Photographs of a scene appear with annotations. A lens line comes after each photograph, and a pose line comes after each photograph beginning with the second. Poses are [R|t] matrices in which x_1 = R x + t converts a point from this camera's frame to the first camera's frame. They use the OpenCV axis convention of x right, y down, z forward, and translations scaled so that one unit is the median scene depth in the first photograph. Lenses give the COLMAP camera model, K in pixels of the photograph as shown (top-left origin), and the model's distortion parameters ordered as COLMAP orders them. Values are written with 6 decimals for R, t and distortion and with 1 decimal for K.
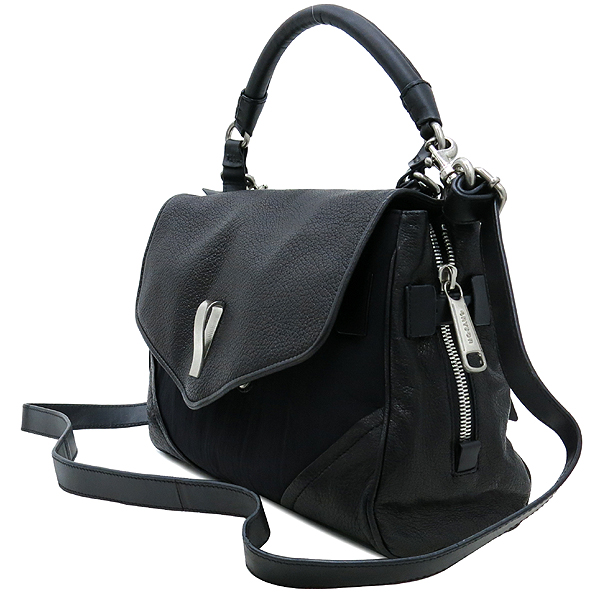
lens RADIAL K [[1547.1, 0, 300.1], [0, 1547.1, 299.7], [0, 0, 1]] dist [0.152019, 0.000000]
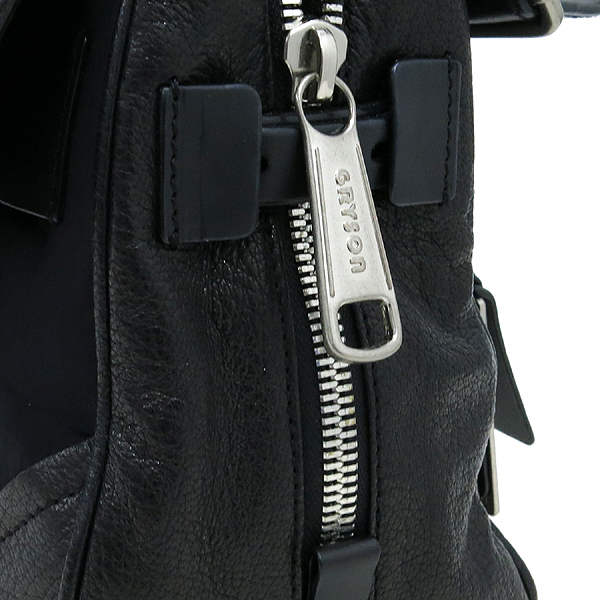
lens RADIAL K [[1547.1, 0, 300.4], [0, 1547.1, 300.1], [0, 0, 1]] dist [0.152019, 0.000000]
pose [[0.994163, 0.070106, -0.082009, 0.123913], [-0.053419, 0.980251, 0.190405, -0.027488], [0.093738, -0.184913, 0.978274, 0.672046]]
